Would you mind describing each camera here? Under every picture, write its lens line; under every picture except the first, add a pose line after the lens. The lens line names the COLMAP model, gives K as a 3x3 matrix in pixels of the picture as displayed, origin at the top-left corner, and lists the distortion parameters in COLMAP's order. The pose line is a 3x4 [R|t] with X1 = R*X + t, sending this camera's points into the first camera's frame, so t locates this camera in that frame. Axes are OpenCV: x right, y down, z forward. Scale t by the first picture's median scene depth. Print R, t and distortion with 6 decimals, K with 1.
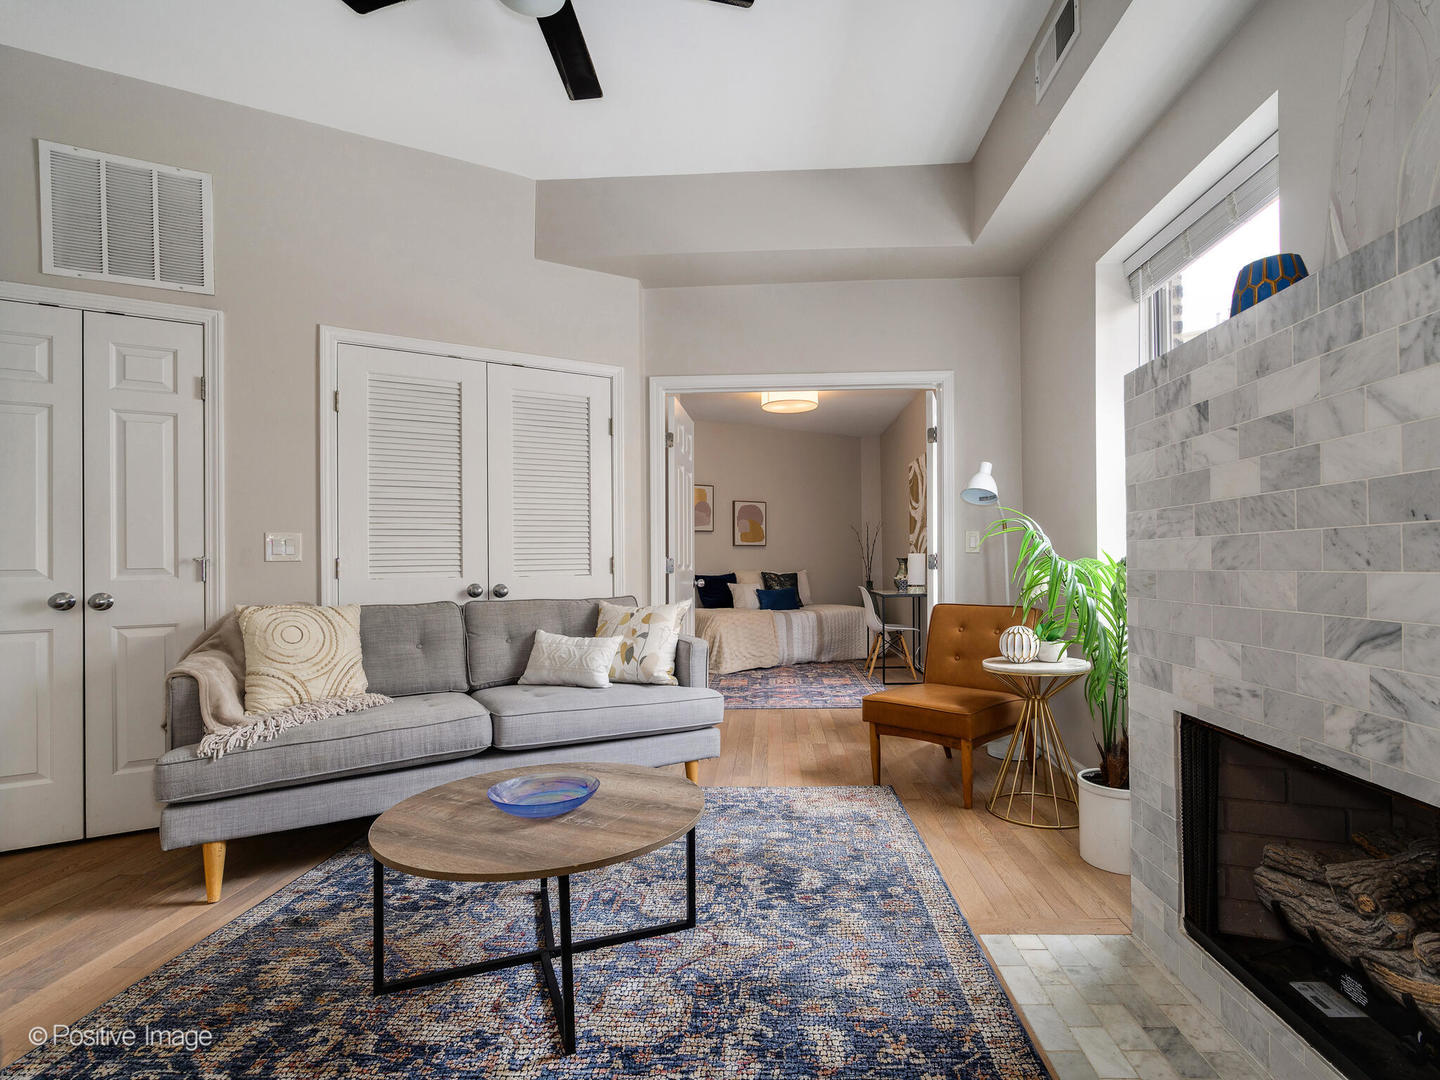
lens RADIAL K [[641.6, 0, 790.2], [0, 641.6, 556.8], [0, 0, 1]] dist [0.001806, -0.001247]
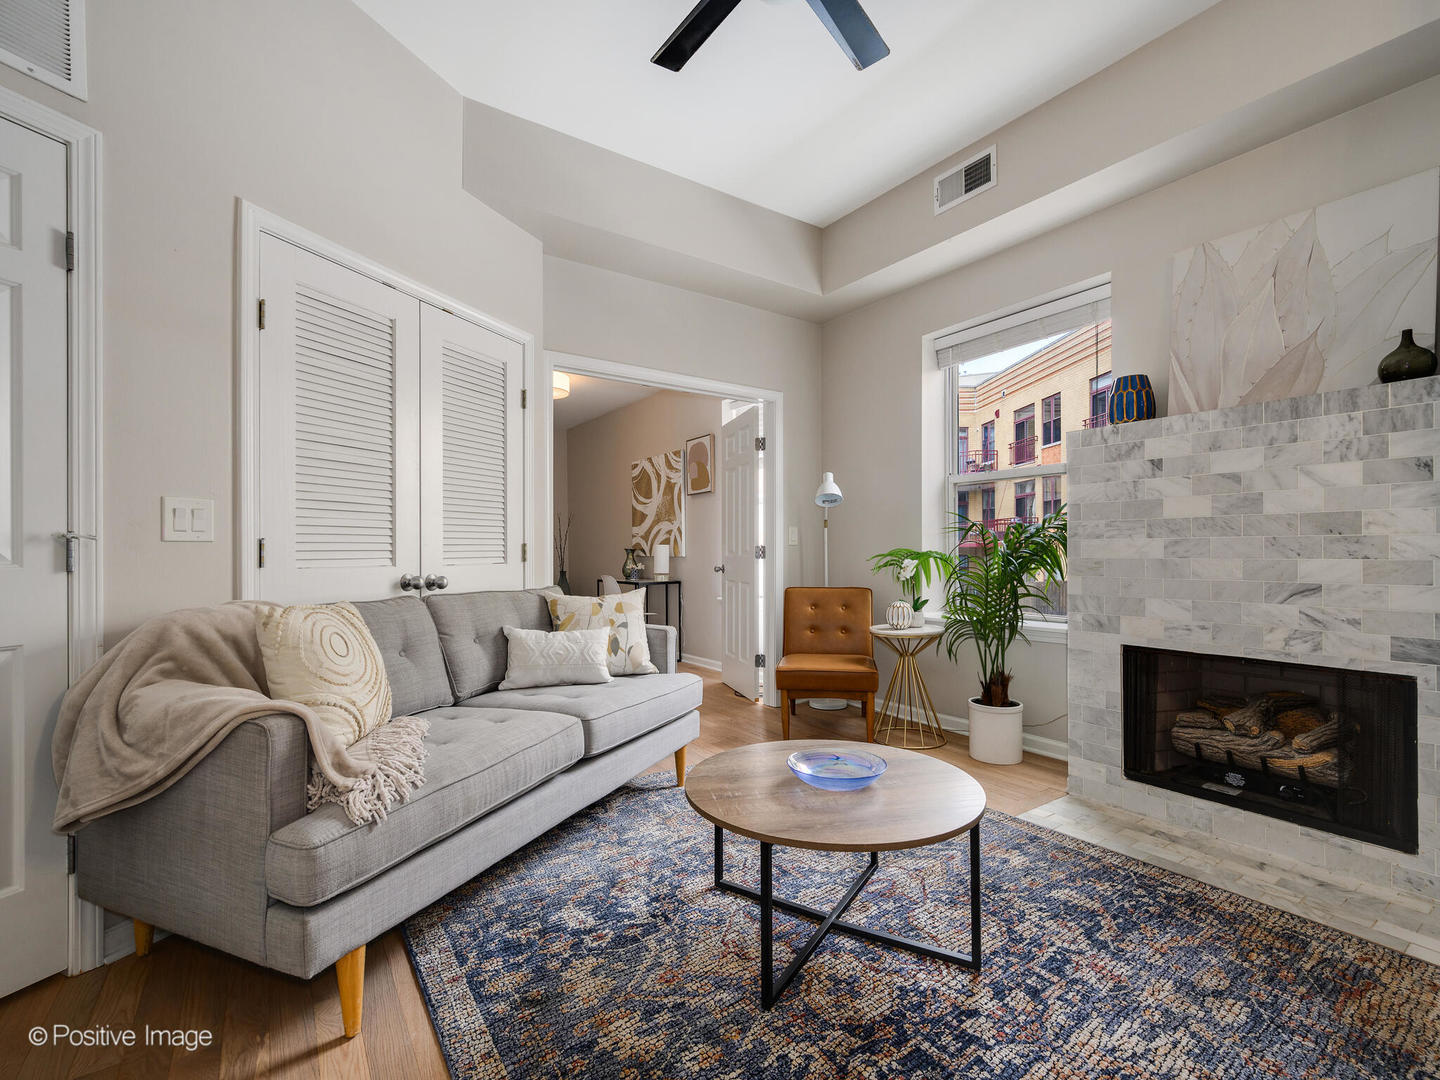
lens RADIAL K [[604.2, 0, 734.9], [0, 604.2, 549.4], [0, 0, 1]] dist [0.003378, -0.000647]
pose [[0.829867, 0.012533, 0.557821, -0.921819], [-0.013593, 0.999905, -0.002245, 0.012312], [-0.557796, -0.005719, 0.829958, 0.232581]]
